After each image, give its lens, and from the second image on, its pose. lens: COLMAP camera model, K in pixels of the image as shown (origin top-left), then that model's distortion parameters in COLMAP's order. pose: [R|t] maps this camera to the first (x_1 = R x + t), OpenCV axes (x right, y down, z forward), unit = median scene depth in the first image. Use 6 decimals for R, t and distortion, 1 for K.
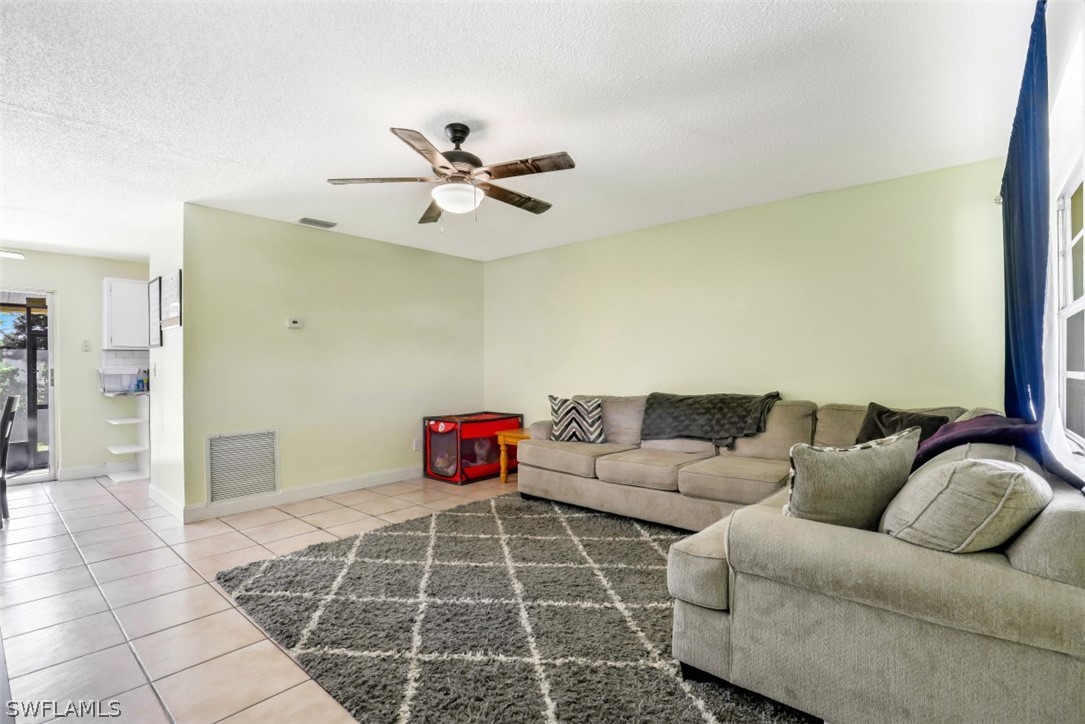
lens RADIAL K [[517.3, 0, 536.4], [0, 517.3, 367.5], [0, 0, 1]] dist [-0.000297, -0.000132]
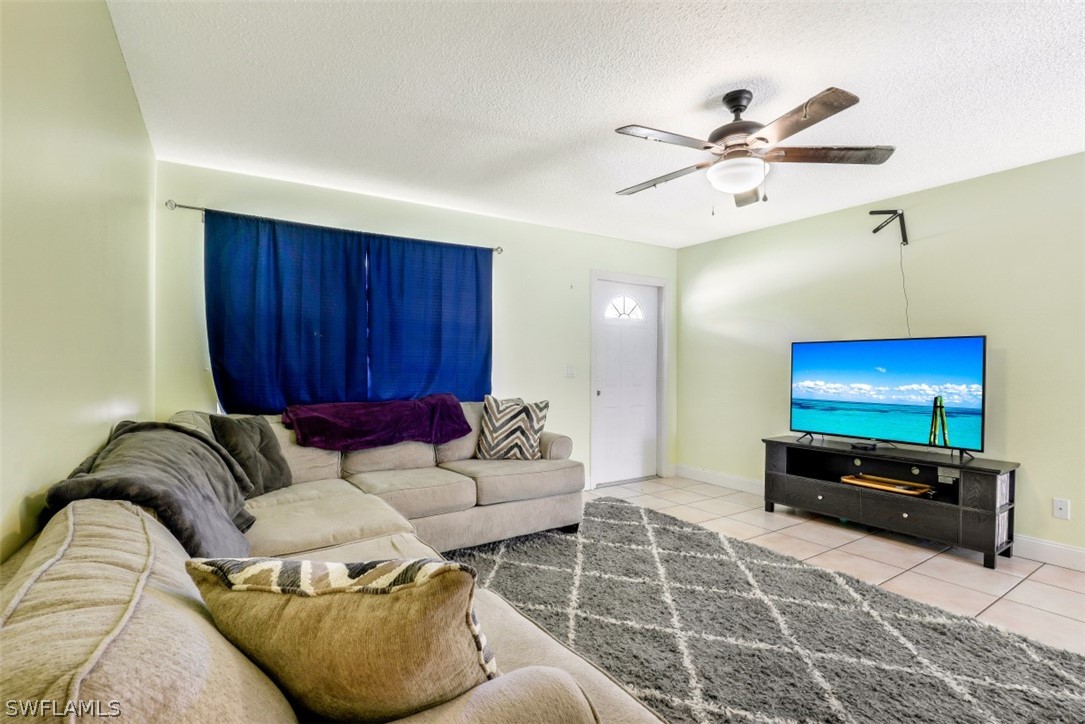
lens RADIAL K [[527.0, 0, 542.5], [0, 527.0, 362.0], [0, 0, 1]] dist [0.000084, -0.000032]
pose [[-0.970964, -0.003936, 0.239192, -0.032154], [-0.000666, 0.999905, 0.013751, -0.032073], [-0.239223, 0.013192, -0.970875, 1.674508]]
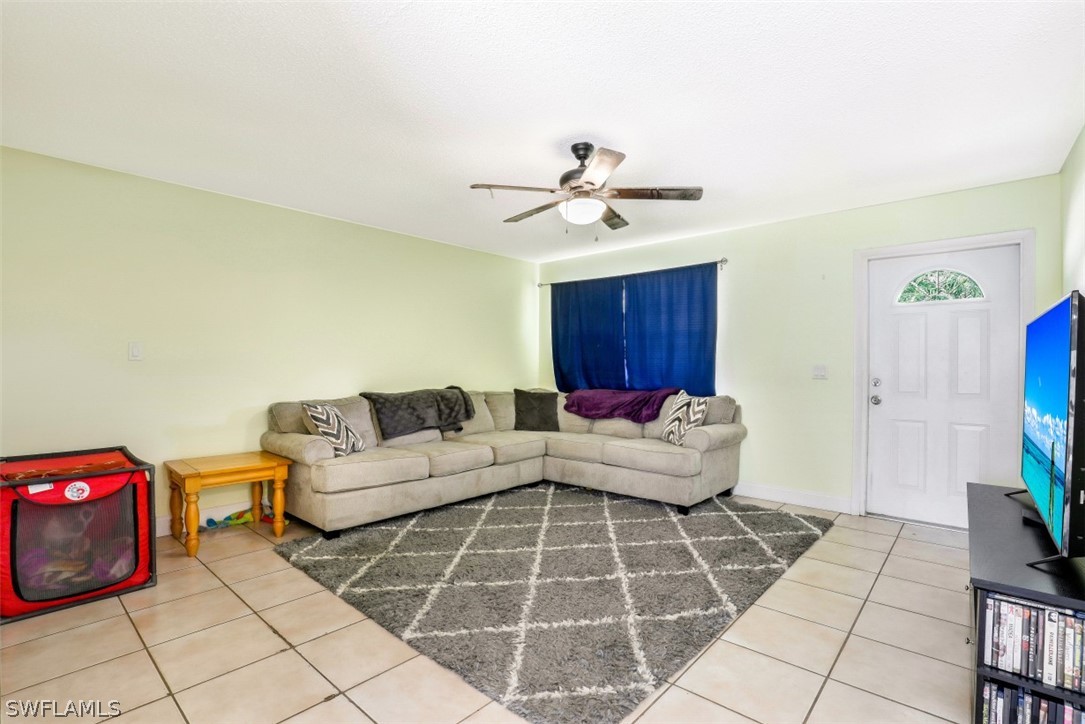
lens RADIAL K [[517.3, 0, 536.4], [0, 517.3, 367.5], [0, 0, 1]] dist [-0.000297, -0.000132]
pose [[-0.016059, 0.007033, 0.999846, -1.039676], [-0.001659, 0.999974, -0.007061, 0.010692], [-0.999870, -0.001772, -0.016047, 0.945122]]
